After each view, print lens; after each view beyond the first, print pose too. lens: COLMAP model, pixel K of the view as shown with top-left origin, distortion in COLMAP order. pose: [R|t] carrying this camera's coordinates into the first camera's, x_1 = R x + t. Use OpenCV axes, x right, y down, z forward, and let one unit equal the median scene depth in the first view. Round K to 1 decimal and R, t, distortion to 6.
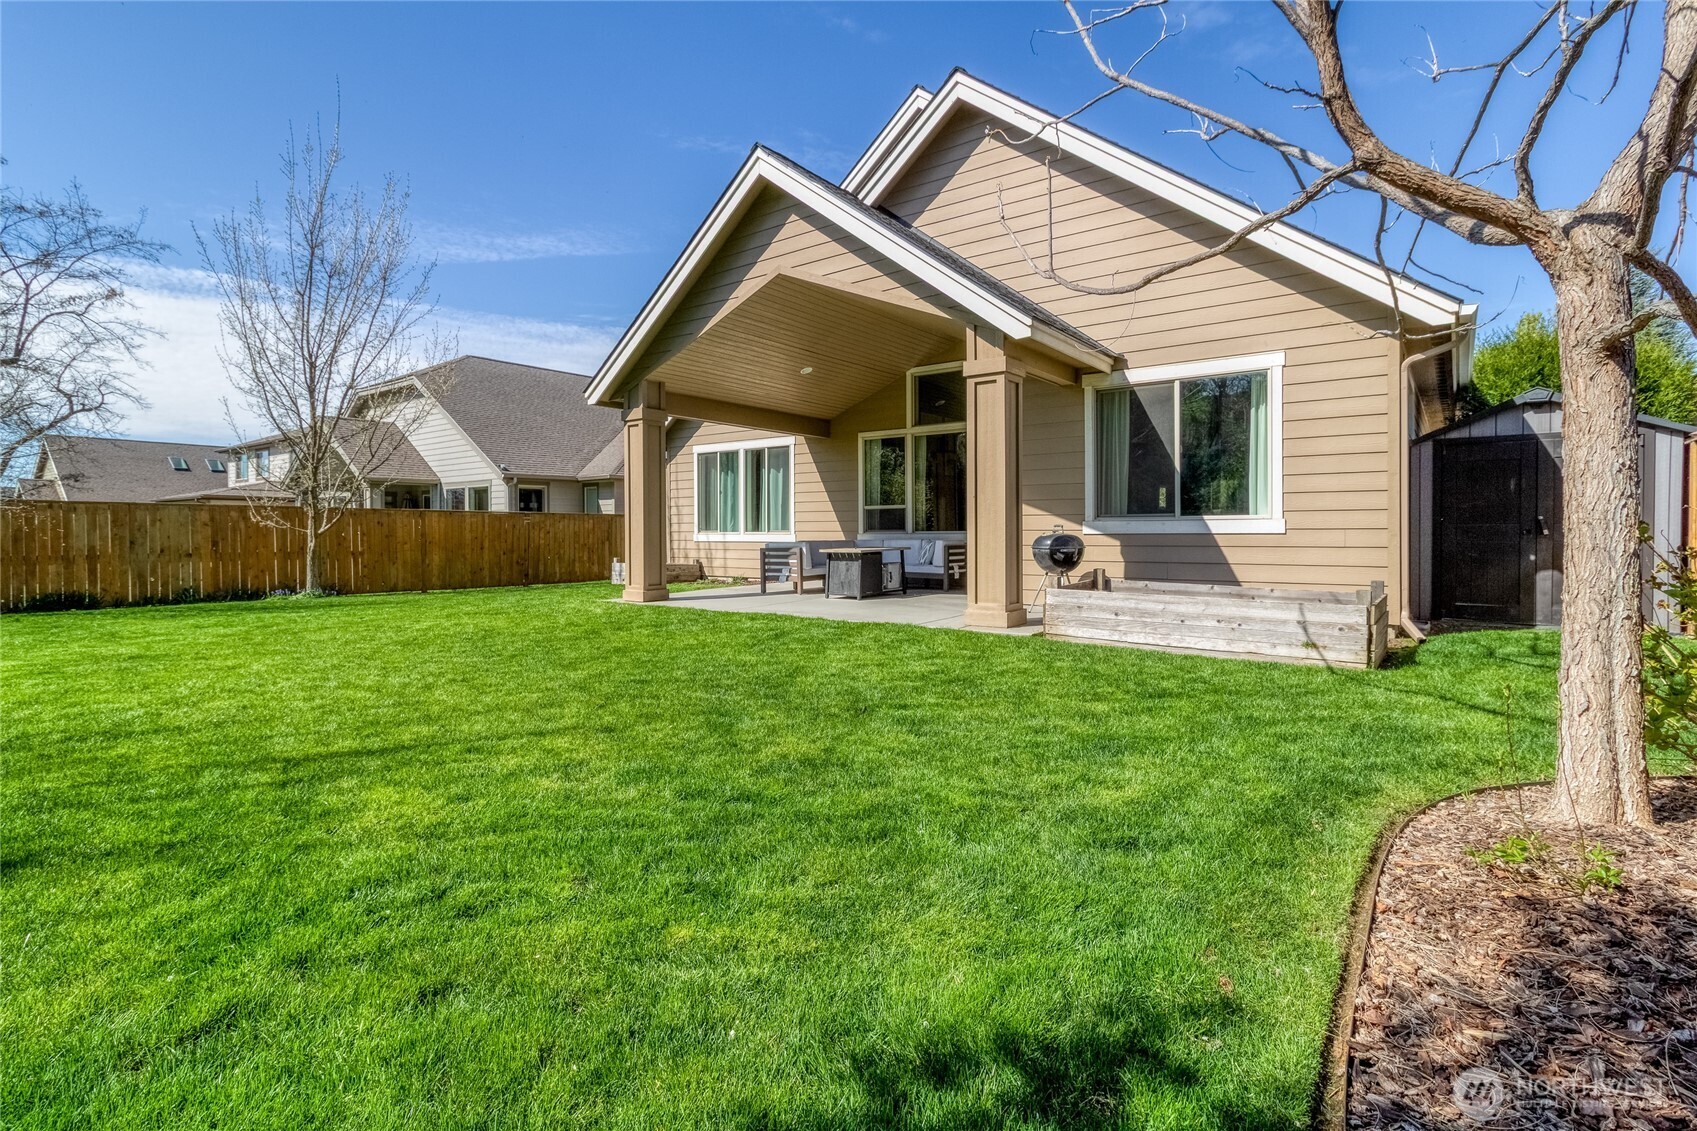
lens RADIAL K [[822.4, 0, 846.4], [0, 822.4, 561.9], [0, 0, 1]] dist [0.004123, 0.000988]
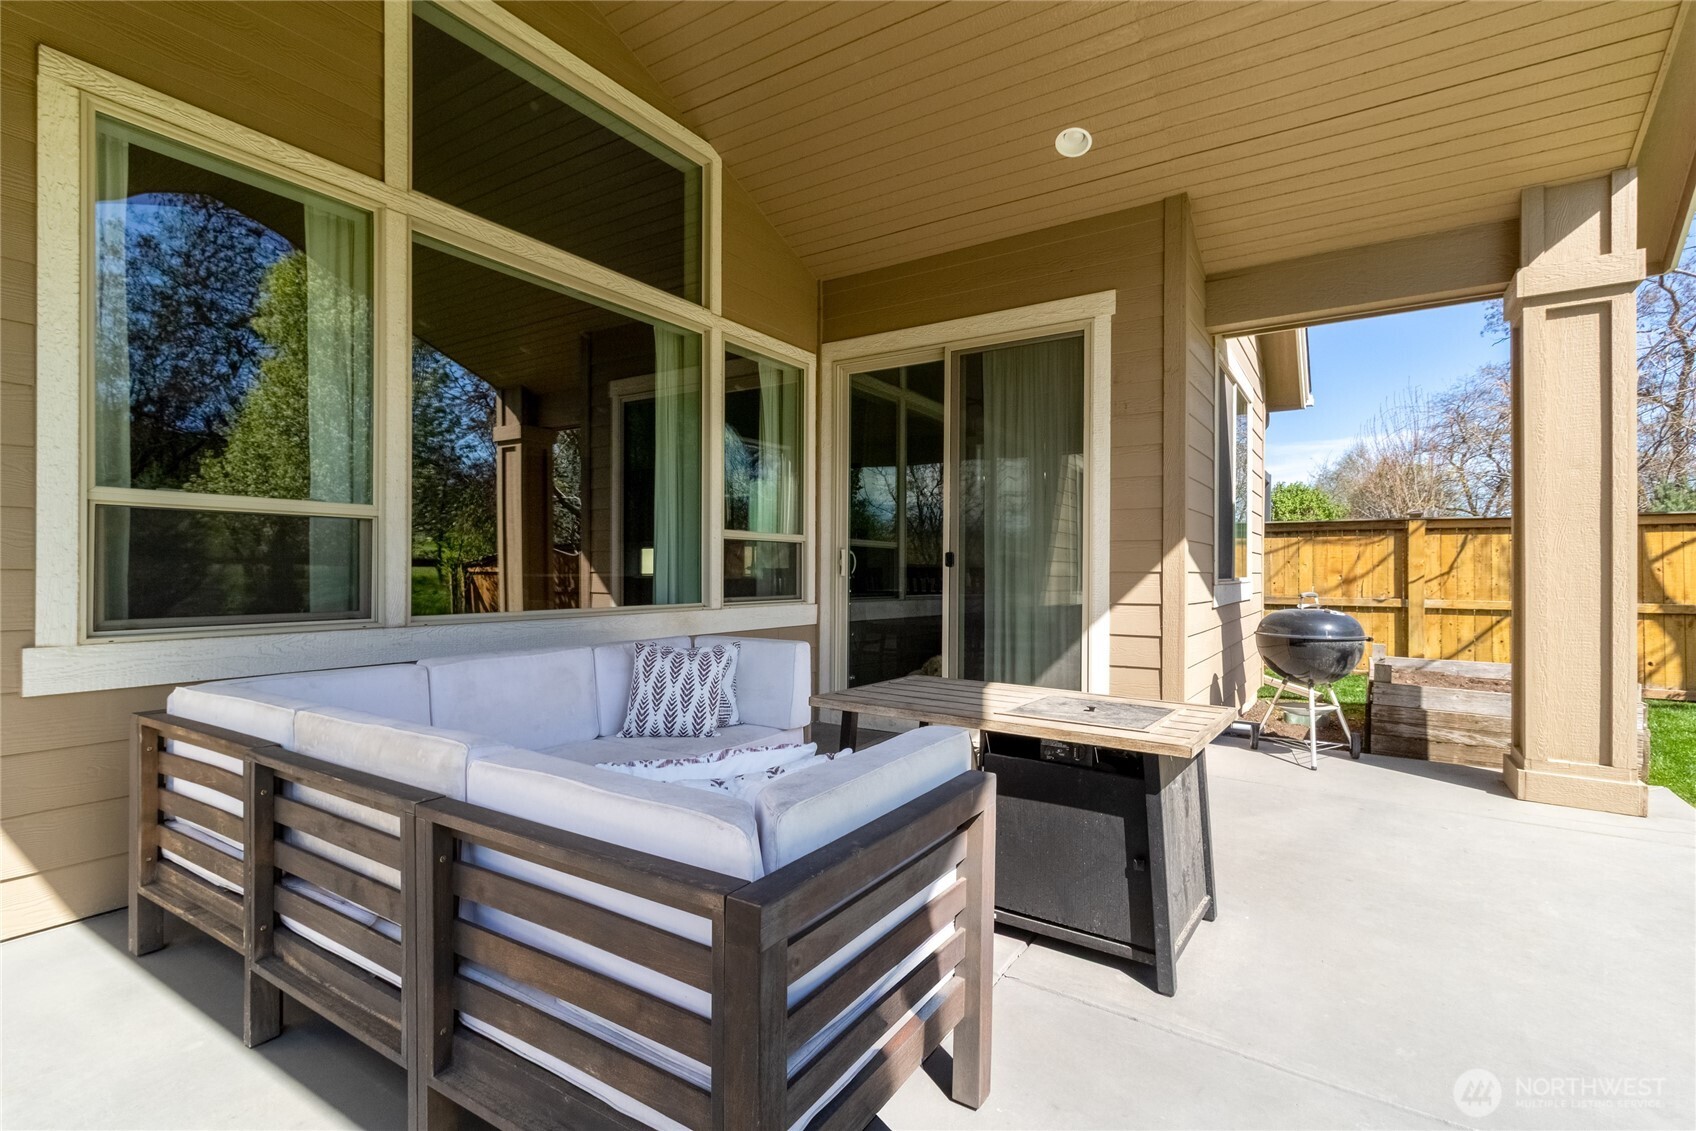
lens RADIAL K [[822.0, 0, 845.9], [0, 822.0, 561.9], [0, 0, 1]] dist [0.004123, 0.000988]
pose [[-0.065957, 0.021128, 0.997599, -0.141471], [0.036012, 0.999175, -0.018780, -0.041096], [-0.997172, 0.034687, -0.066664, 0.795324]]
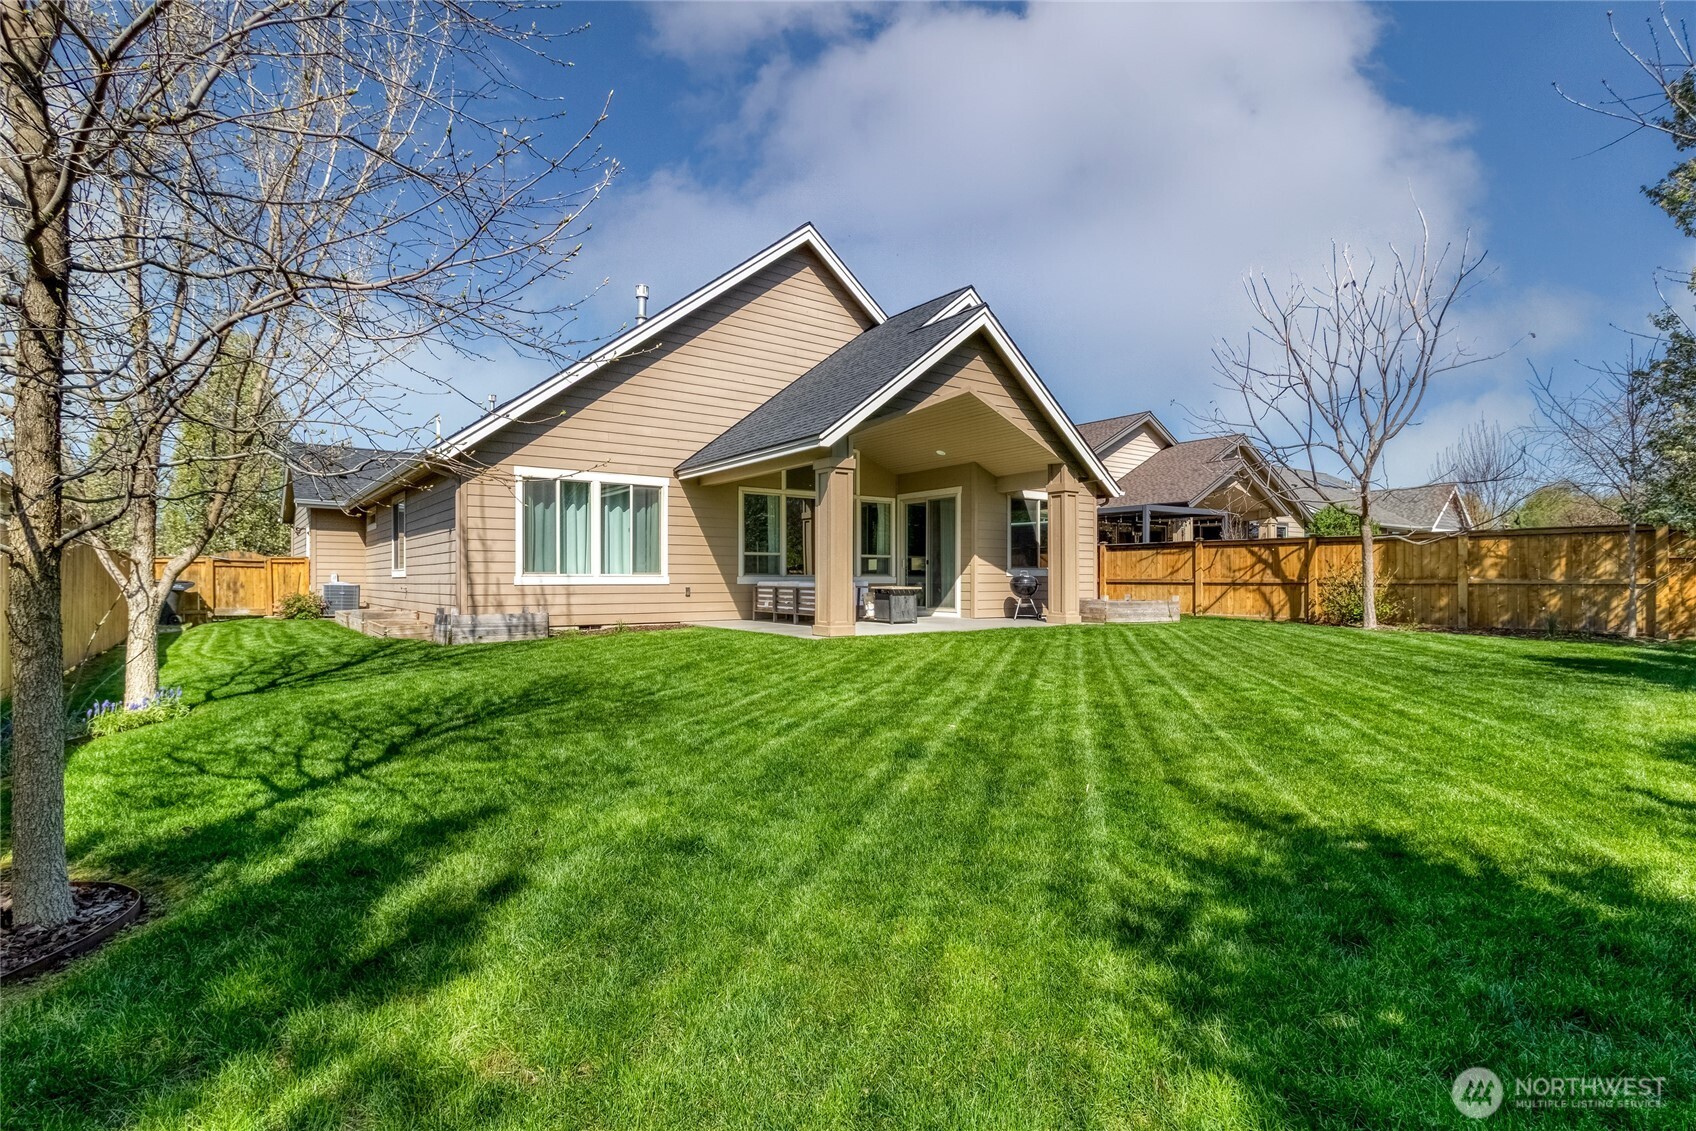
lens RADIAL K [[822.0, 0, 845.9], [0, 822.0, 561.9], [0, 0, 1]] dist [0.004123, 0.000988]
pose [[0.305819, 0.027801, 0.951684, -0.923347], [0.033285, 0.998650, -0.039869, -0.005162], [-0.951508, 0.043869, 0.304481, 0.490857]]
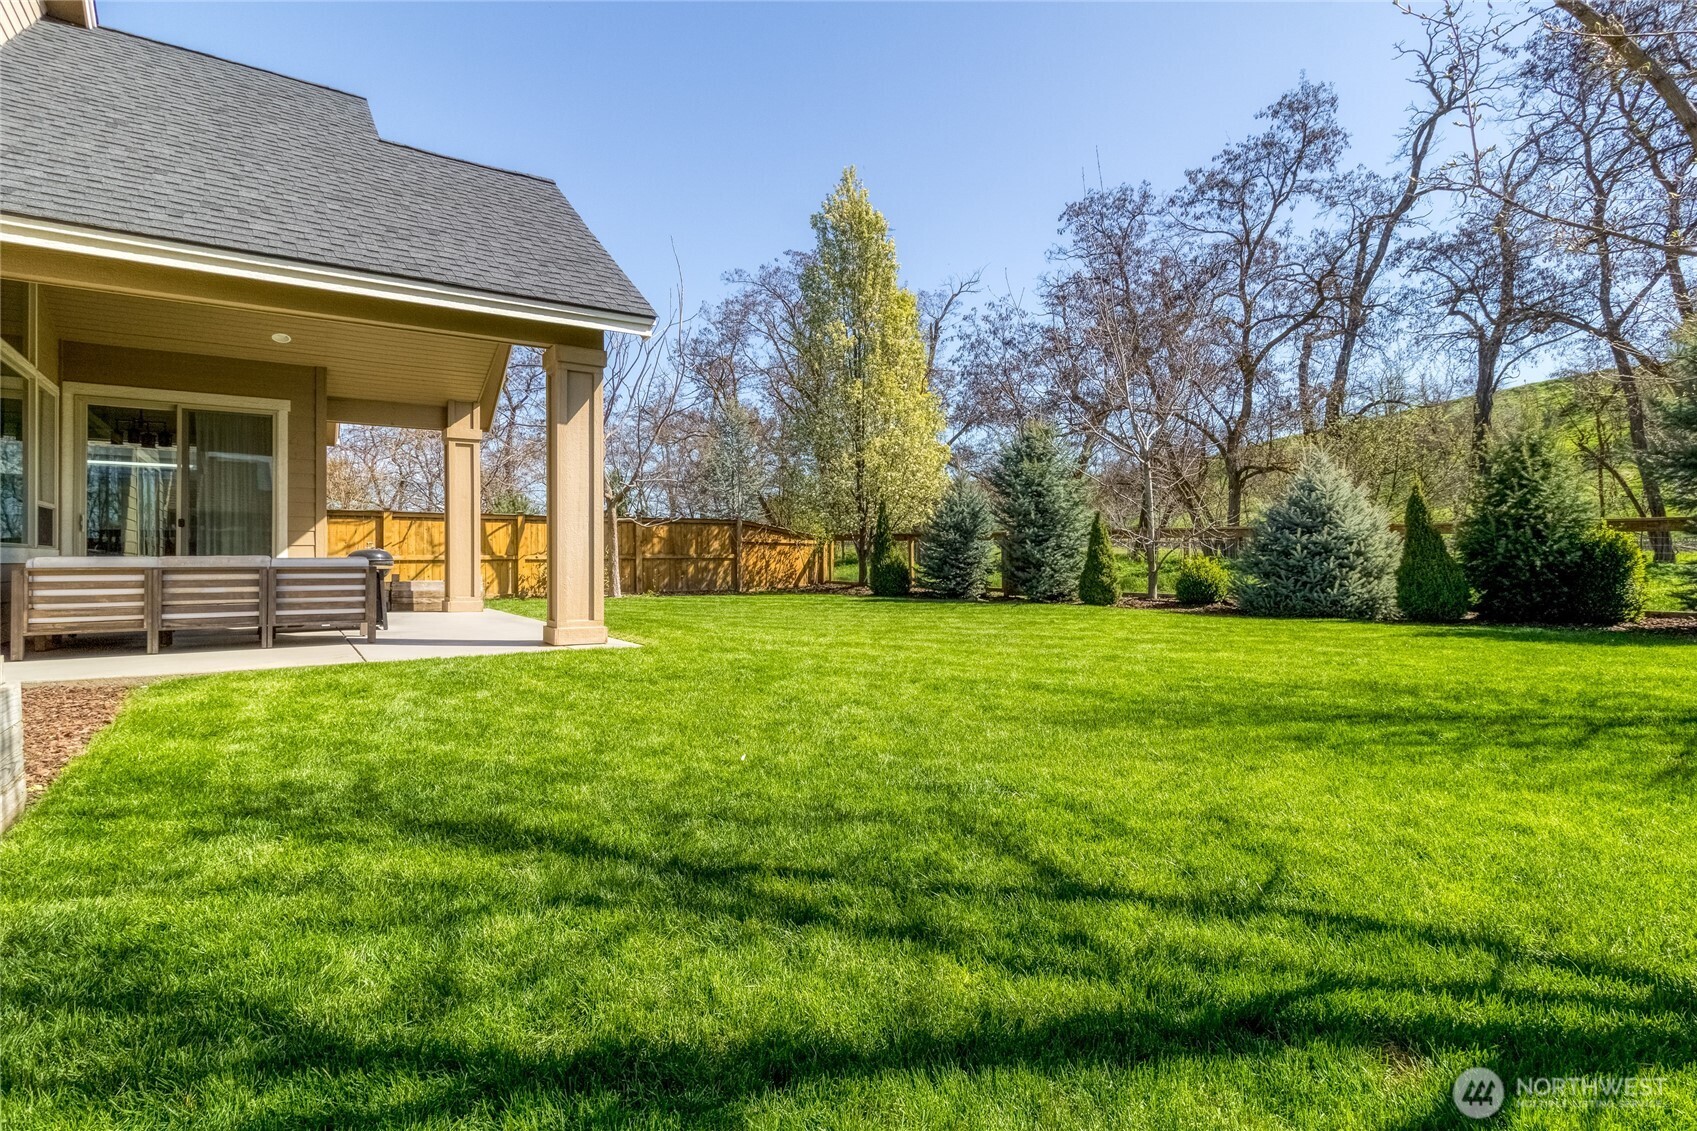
lens RADIAL K [[822.4, 0, 846.4], [0, 822.4, 561.9], [0, 0, 1]] dist [0.004123, 0.000988]
pose [[-0.945877, 0.012477, 0.324286, -0.481595], [0.026411, 0.998906, 0.038602, -0.028208], [-0.323449, 0.045077, -0.945171, 1.158835]]
